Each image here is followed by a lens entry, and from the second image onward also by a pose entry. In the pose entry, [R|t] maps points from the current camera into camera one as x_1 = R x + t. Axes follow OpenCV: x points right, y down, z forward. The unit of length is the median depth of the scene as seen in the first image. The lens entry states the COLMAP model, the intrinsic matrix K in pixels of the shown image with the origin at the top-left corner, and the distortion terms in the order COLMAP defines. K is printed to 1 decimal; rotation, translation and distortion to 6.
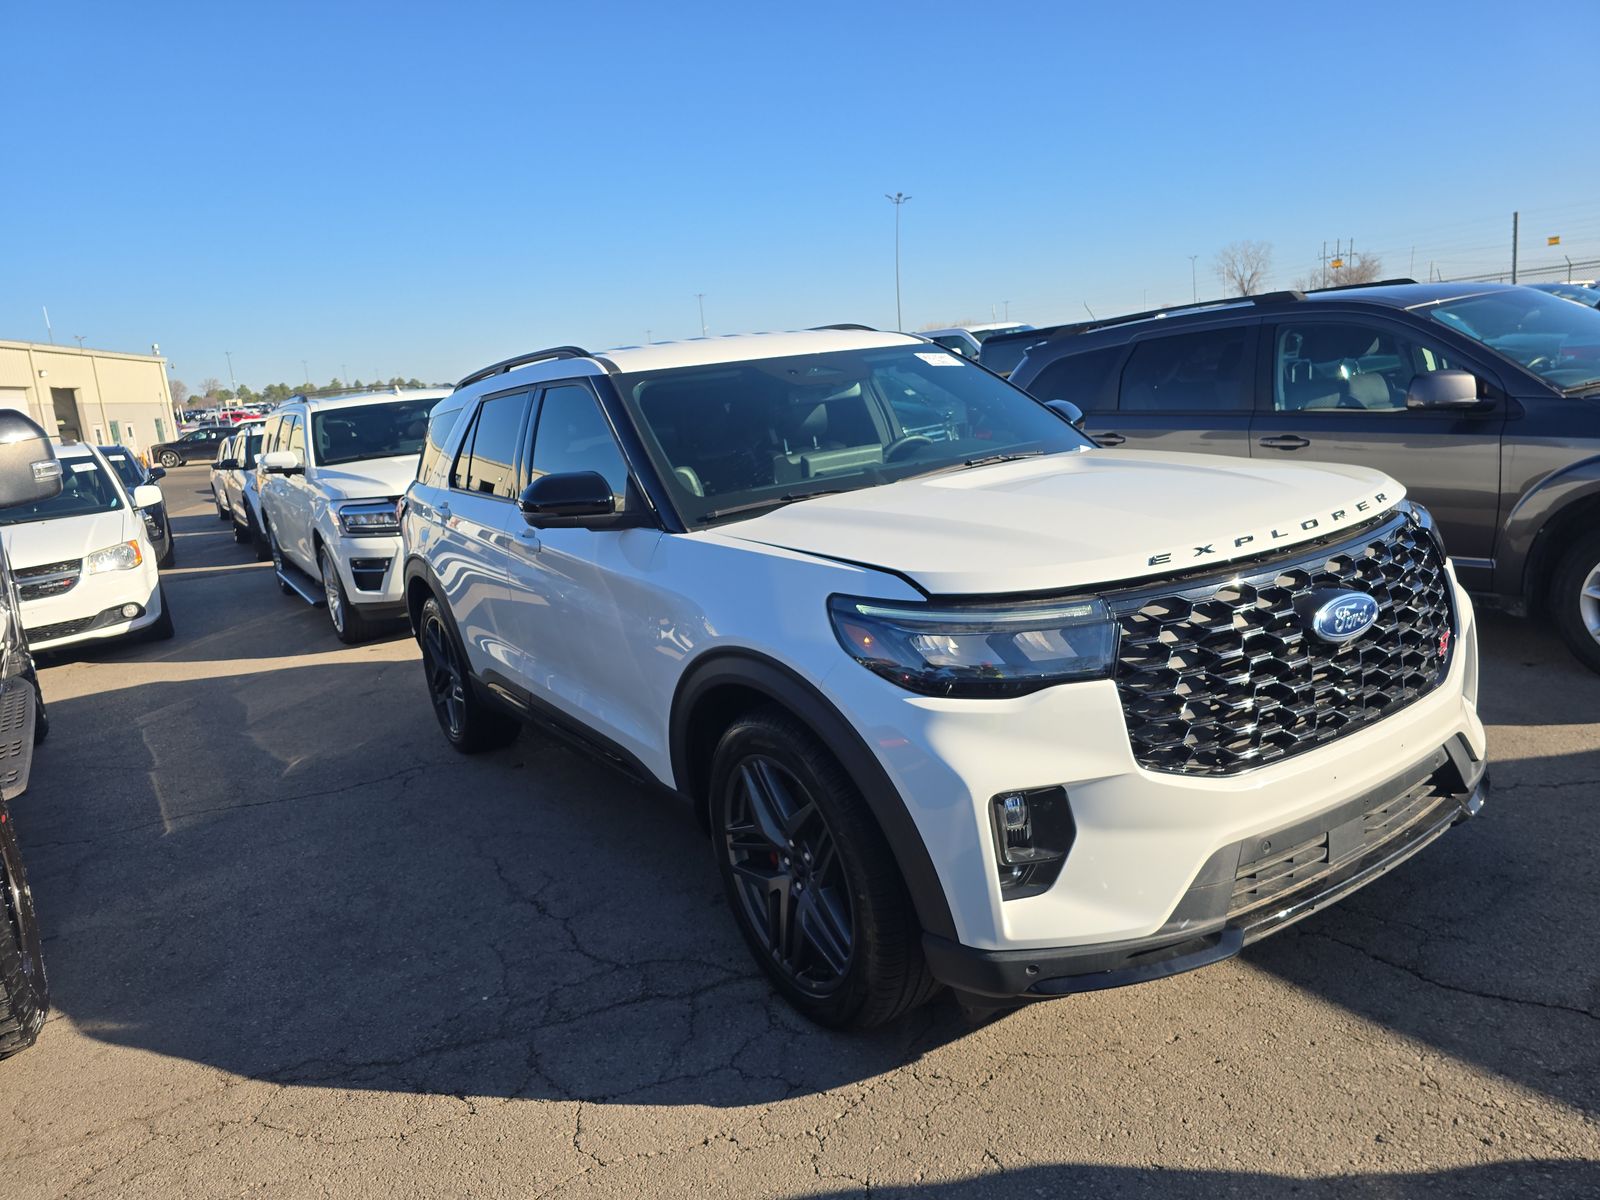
lens RADIAL K [[1116.8, 0, 800.0], [0, 1116.8, 600.0], [0, 0, 1]] dist [0.009701, 0.000973]
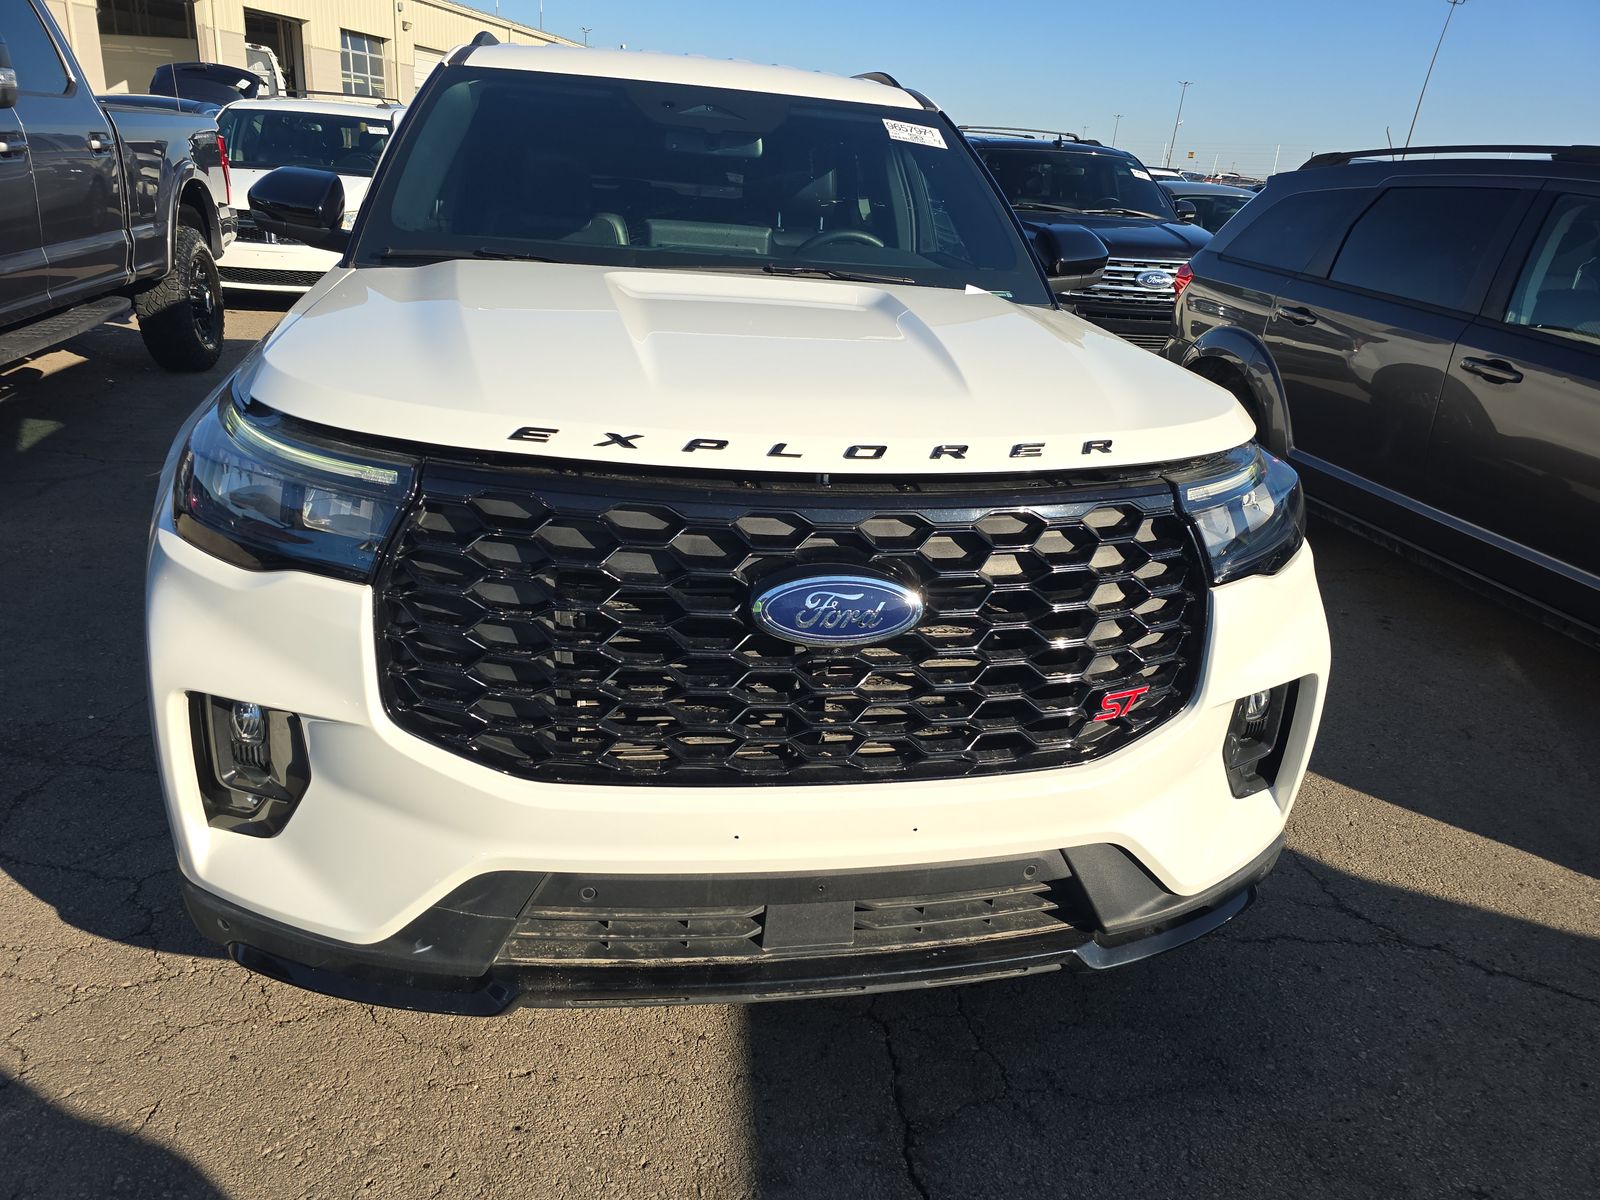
lens RADIAL K [[1116.8, 0, 800.0], [0, 1116.8, 600.0], [0, 0, 1]] dist [0.009701, 0.000973]
pose [[0.904627, 0.303237, -0.299496, 0.607886], [-0.244093, 0.944659, 0.219175, -0.111487], [0.349384, -0.125167, 0.928582, 0.394499]]
